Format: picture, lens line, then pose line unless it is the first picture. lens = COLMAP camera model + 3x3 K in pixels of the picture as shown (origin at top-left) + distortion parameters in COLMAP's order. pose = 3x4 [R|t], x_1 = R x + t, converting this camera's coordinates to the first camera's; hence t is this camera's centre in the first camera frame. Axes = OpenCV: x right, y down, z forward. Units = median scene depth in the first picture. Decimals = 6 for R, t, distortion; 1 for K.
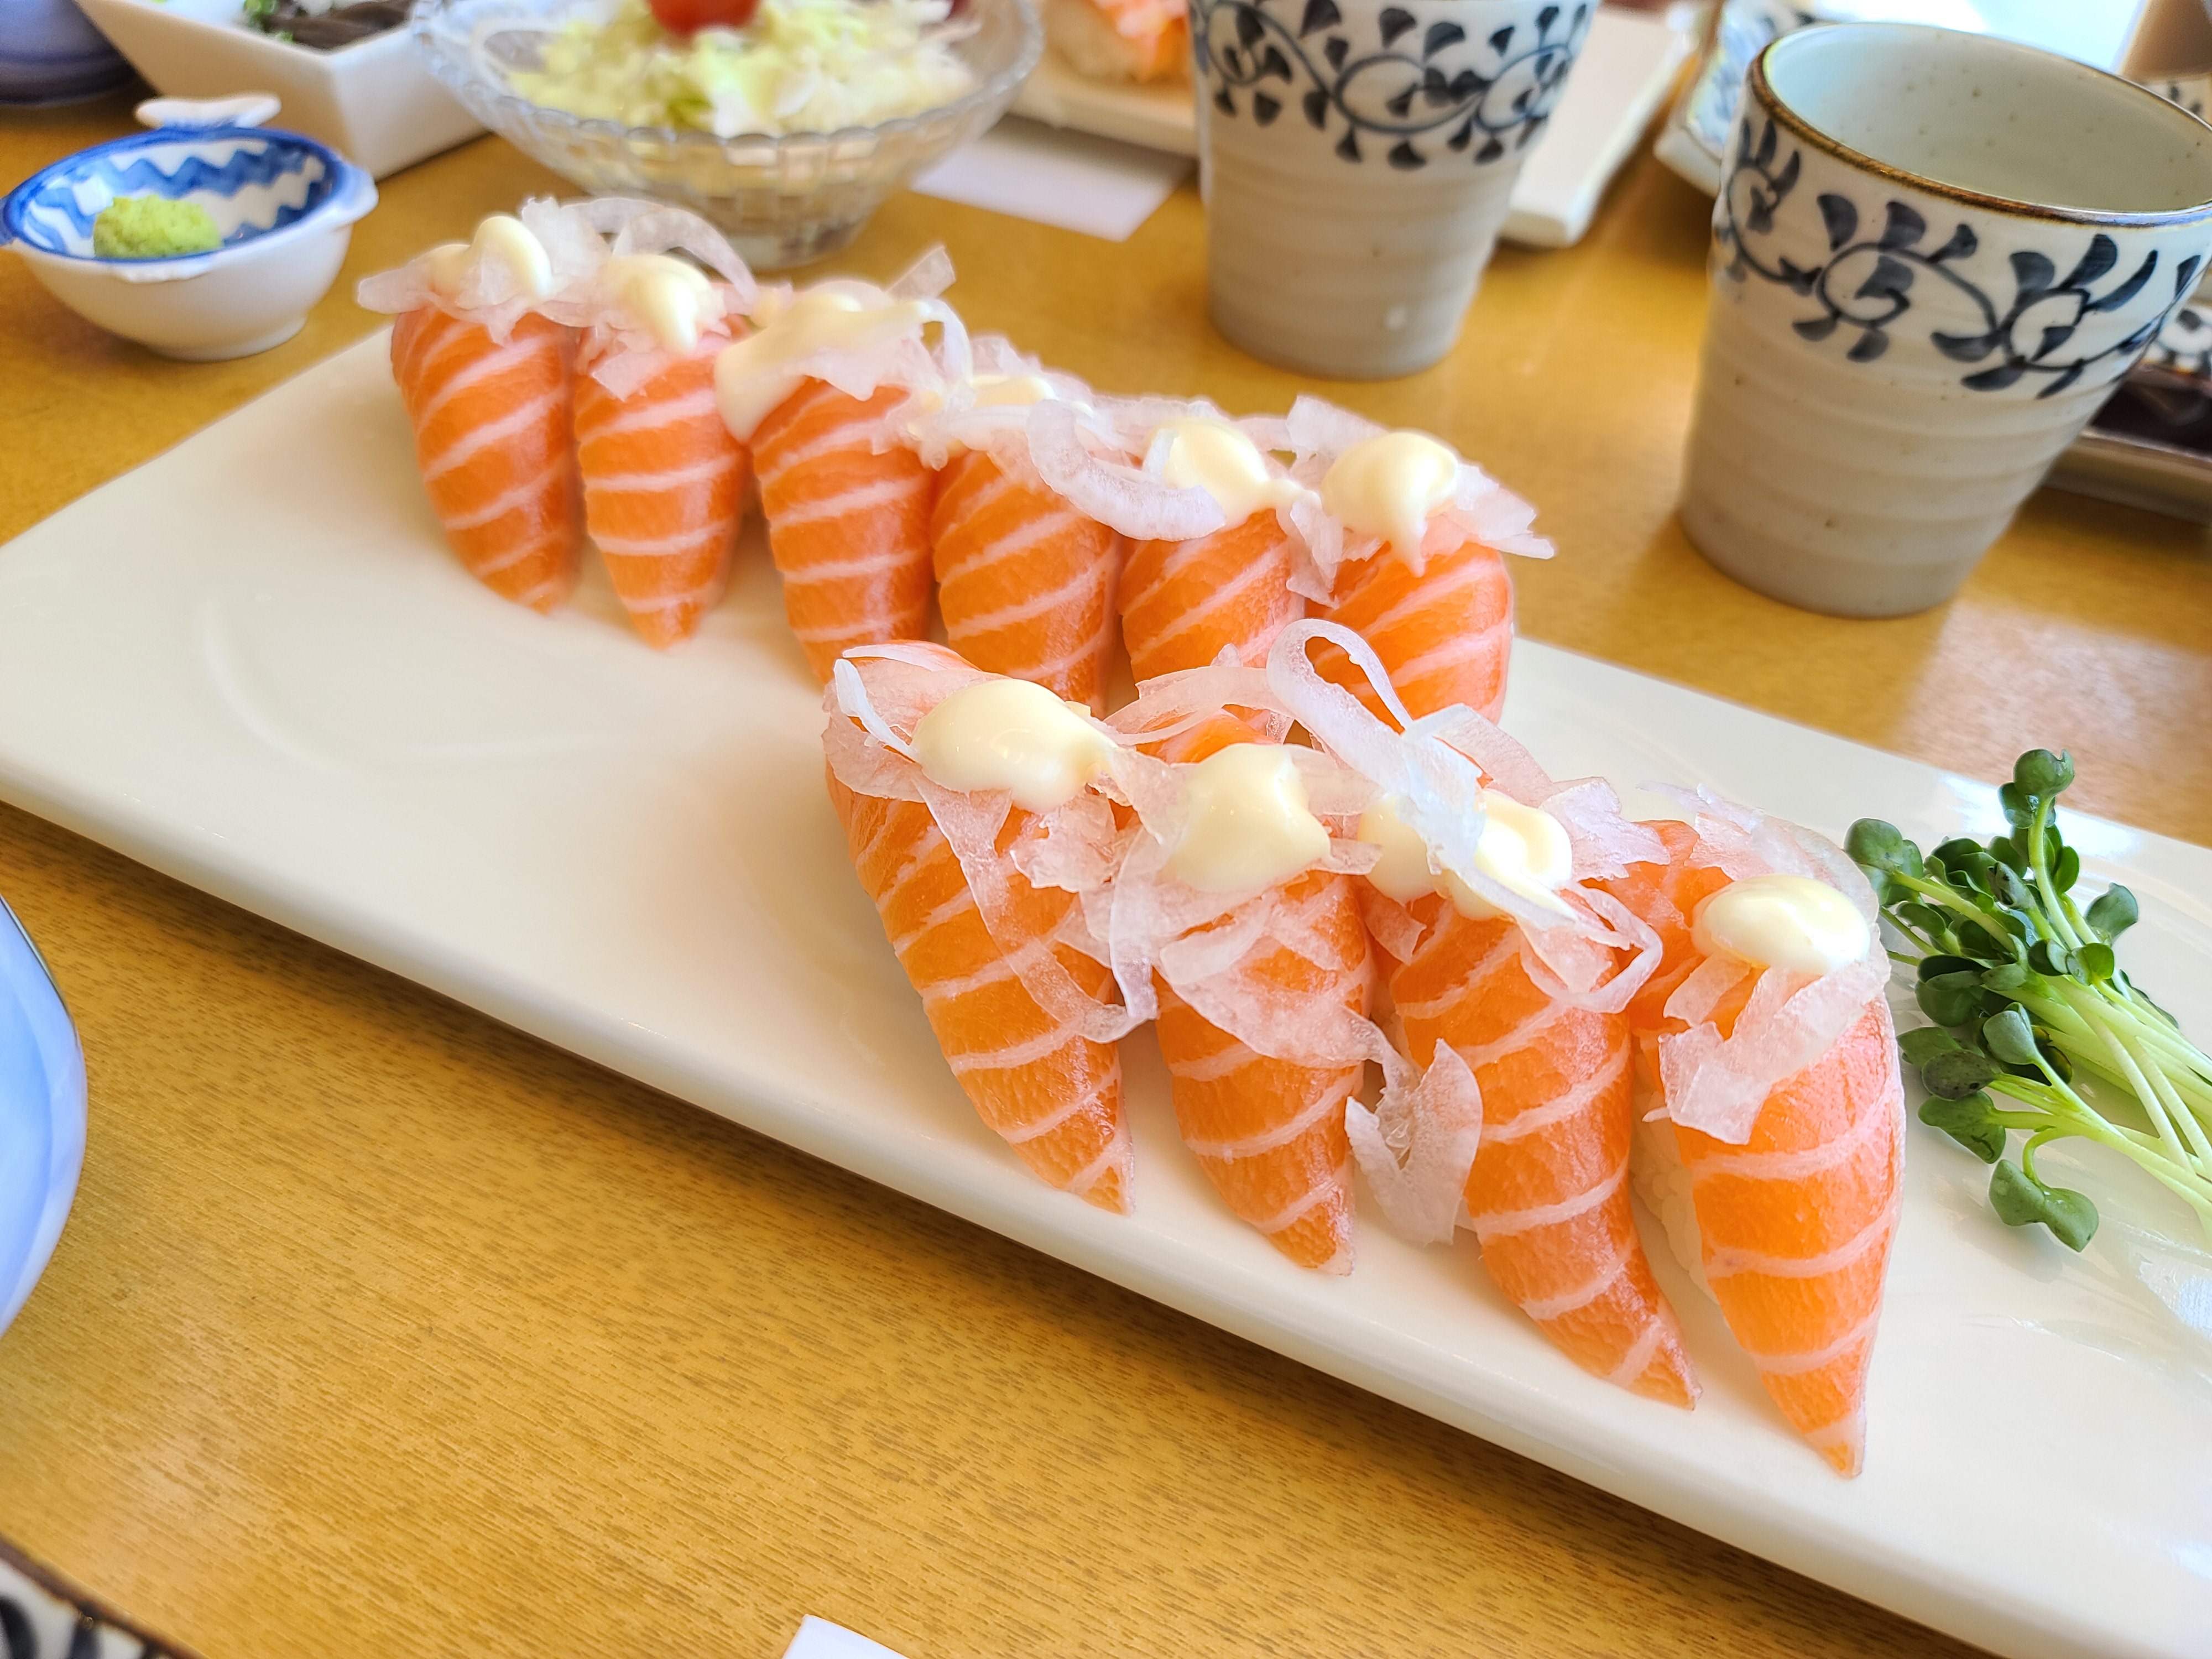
lens RADIAL K [[1639.5, 0, 1117.5], [0, 1639.5, 830.1], [0, 0, 1]] dist [0.031692, -0.023347]
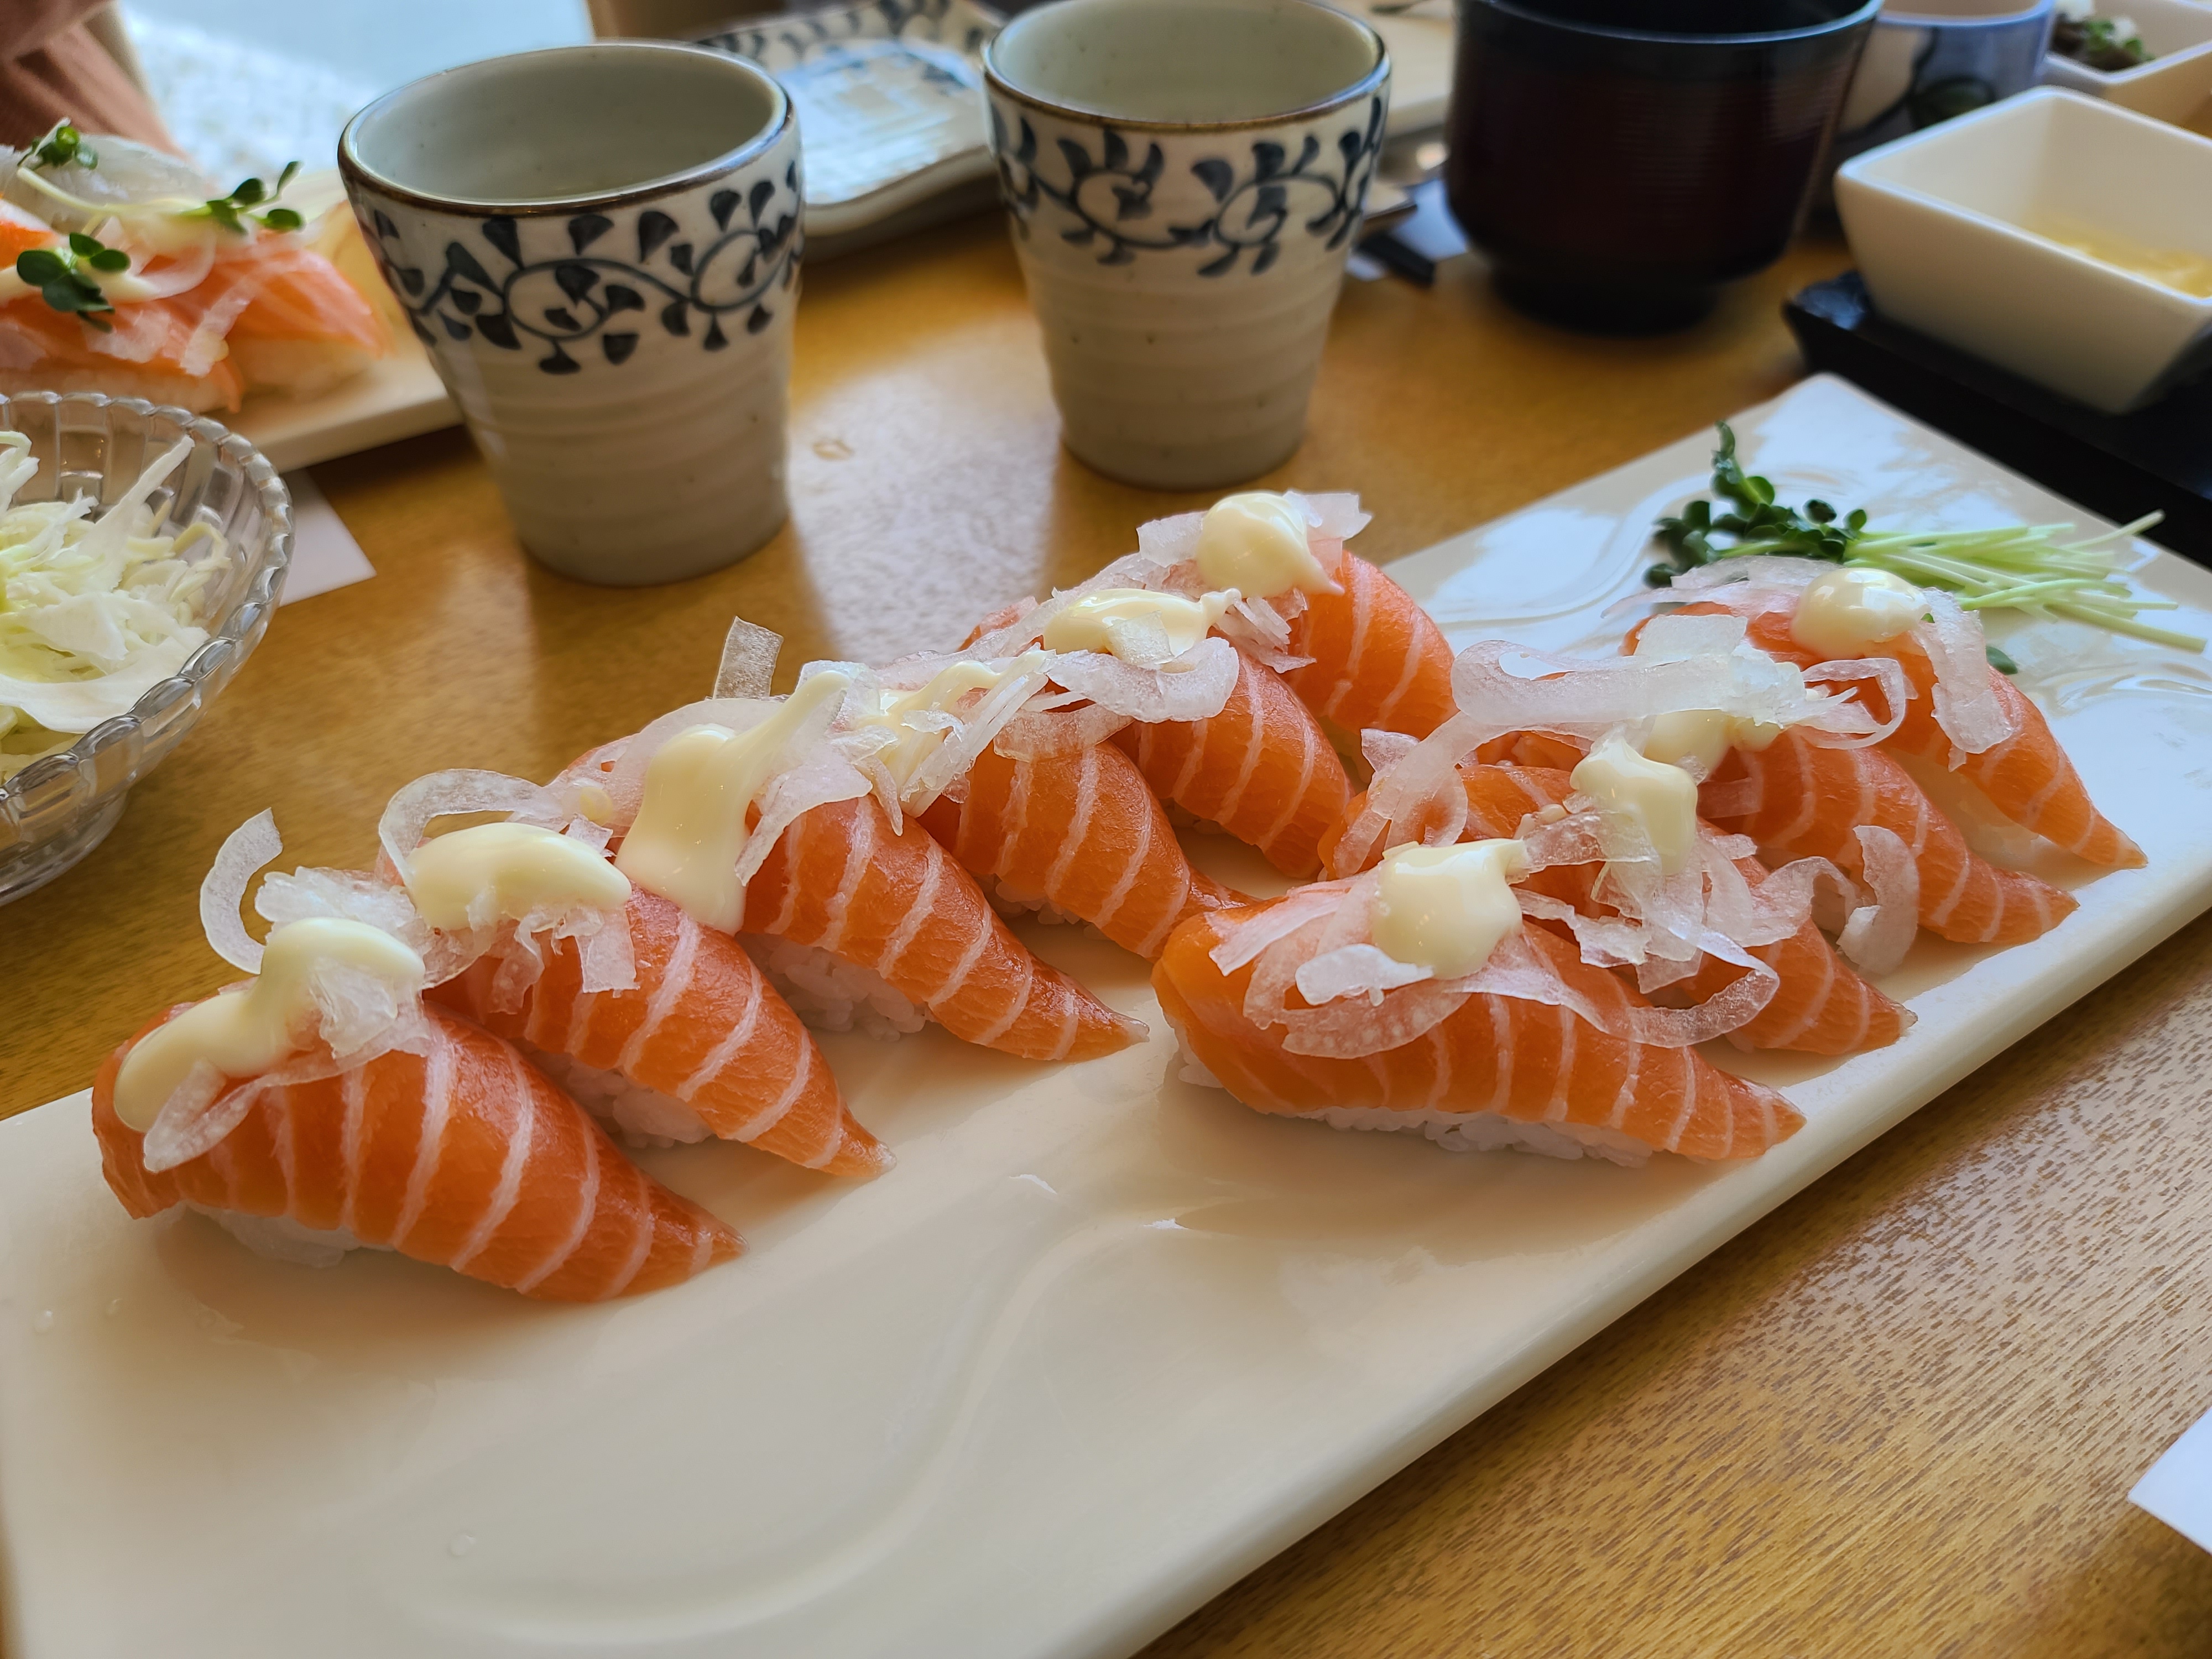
lens RADIAL K [[1639.5, 0, 1109.0], [0, 1639.5, 819.4], [0, 0, 1]] dist [0.031692, -0.023347]
pose [[0.553152, -0.626859, 0.548700, -0.542828], [0.626169, 0.747275, 0.222469, -0.345504], [-0.549486, 0.220520, 0.805876, 0.209759]]
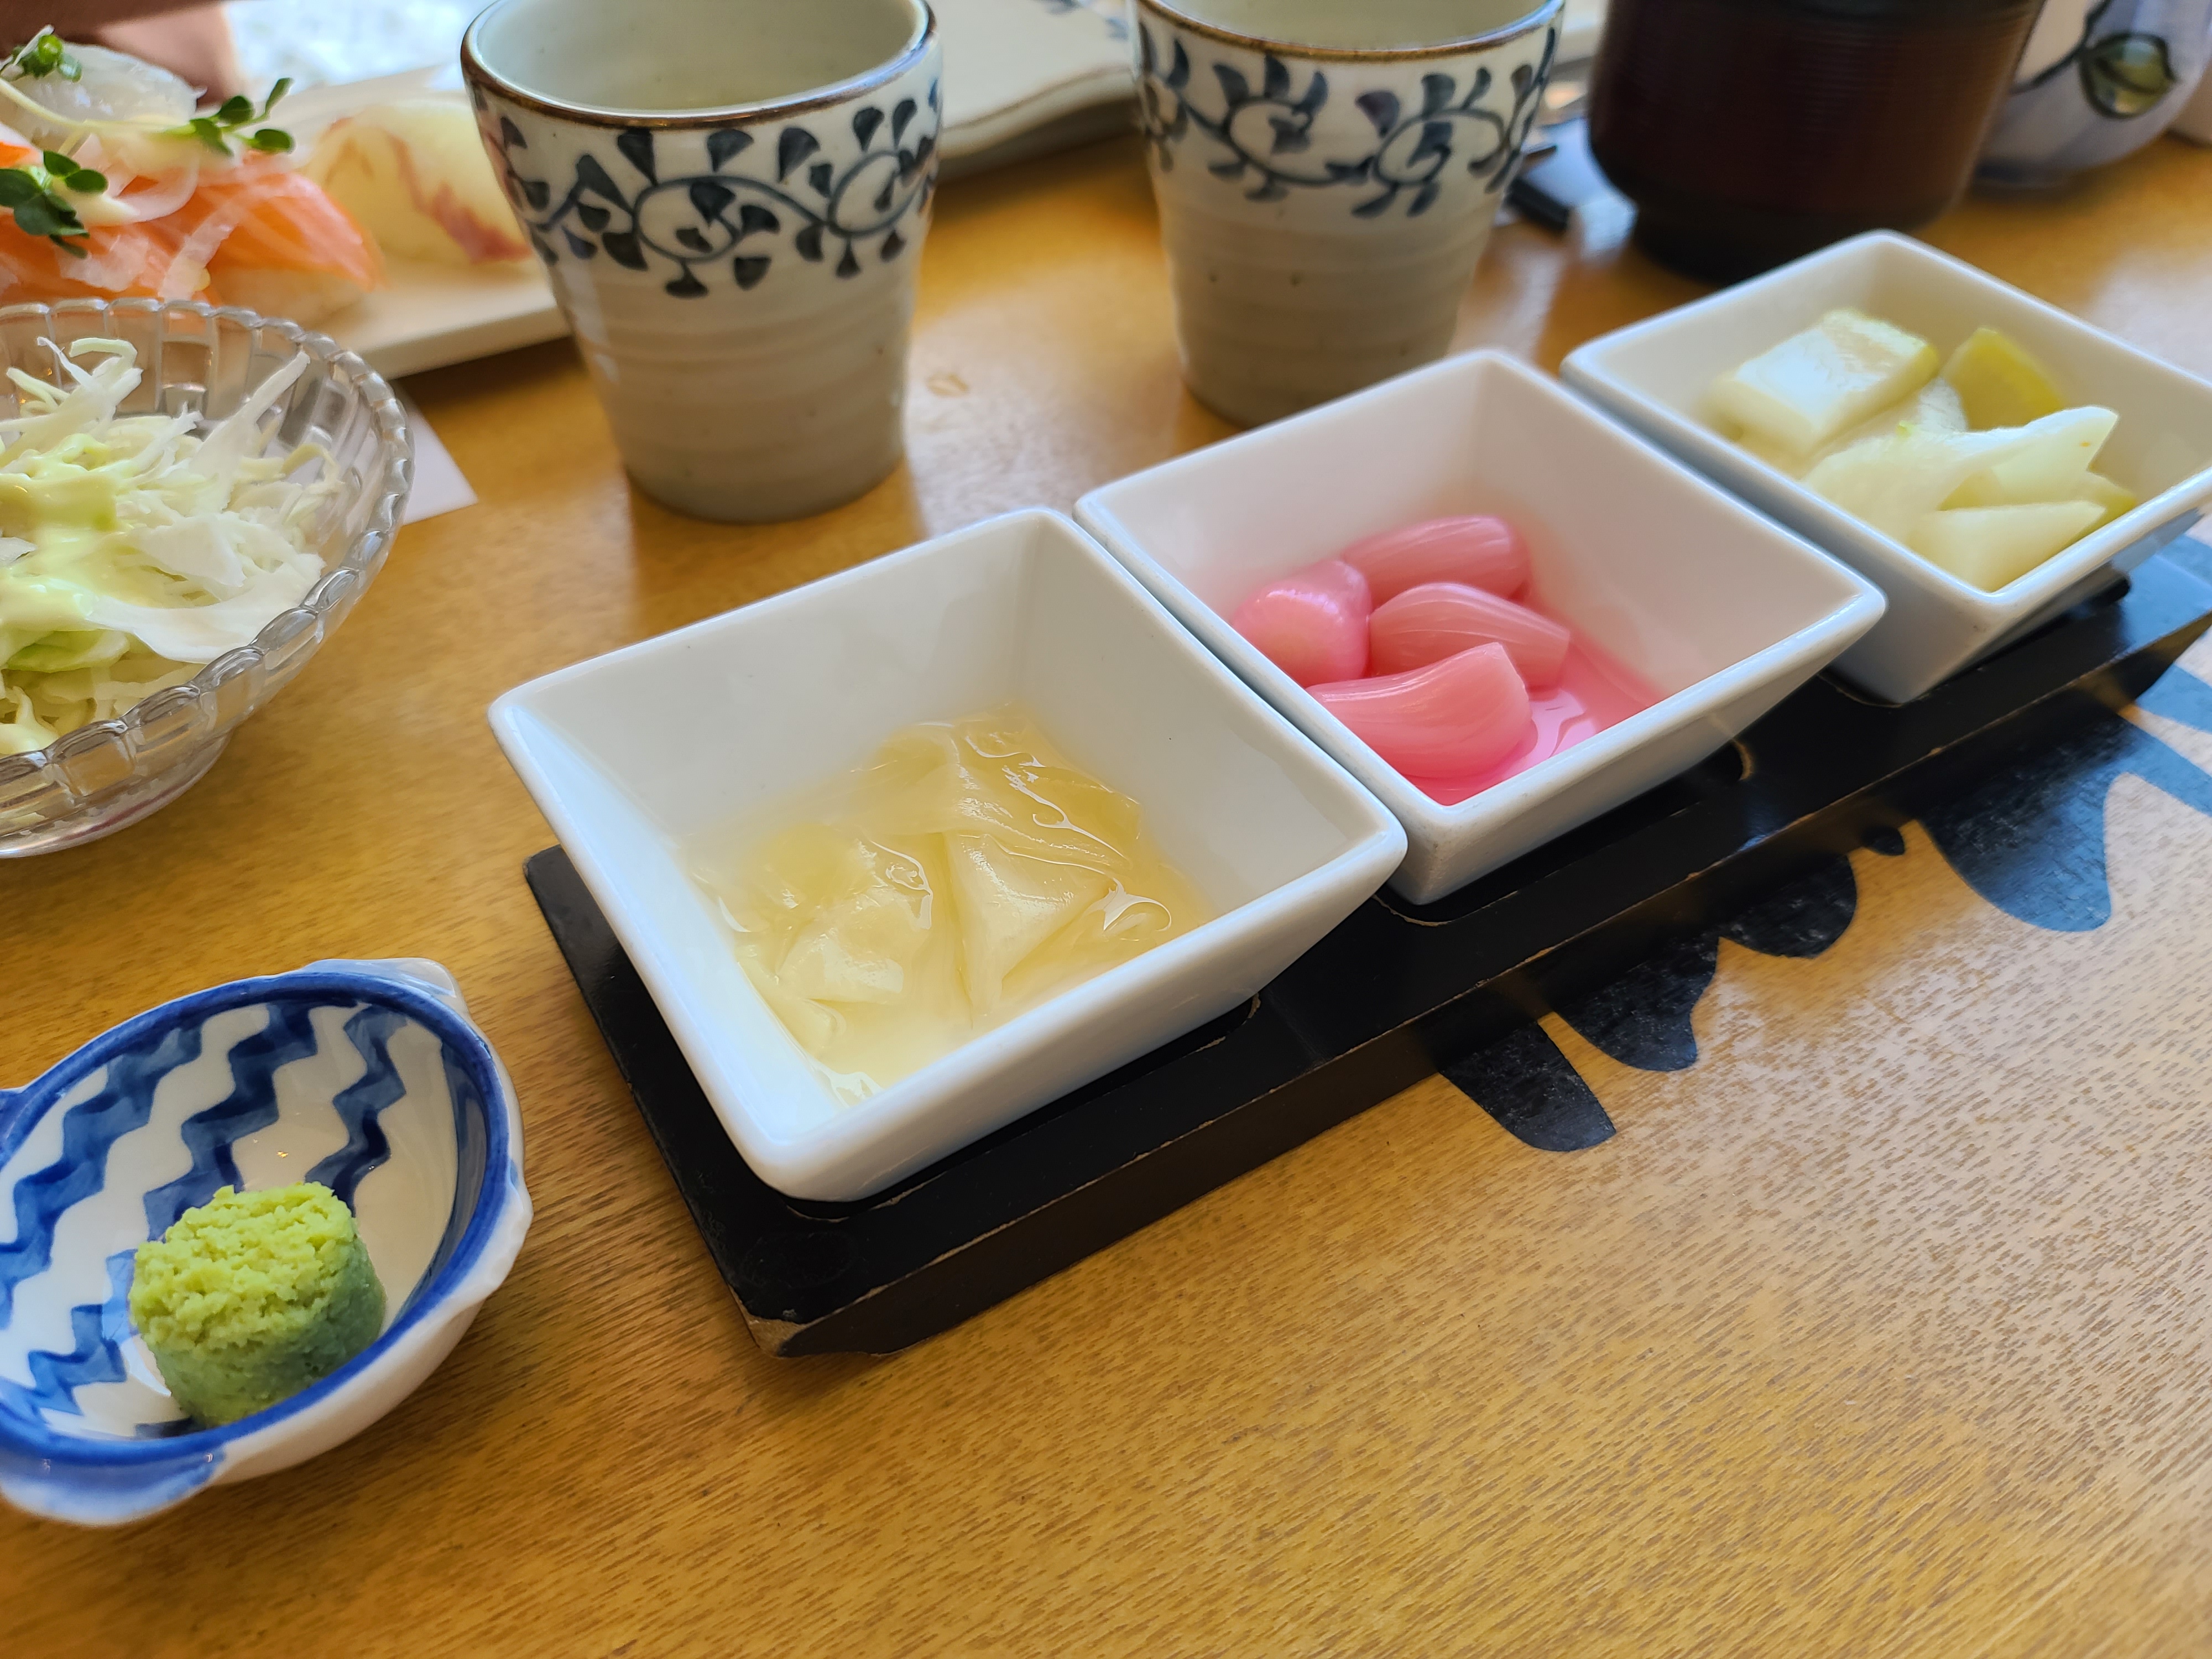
lens RADIAL K [[1639.5, 0, 1126.2], [0, 1639.5, 815.8], [0, 0, 1]] dist [0.031692, -0.023347]
pose [[0.578292, -0.625372, 0.523917, -0.549534], [0.600959, 0.760851, 0.244857, -0.393354], [-0.551749, 0.173254, 0.815816, 0.284482]]
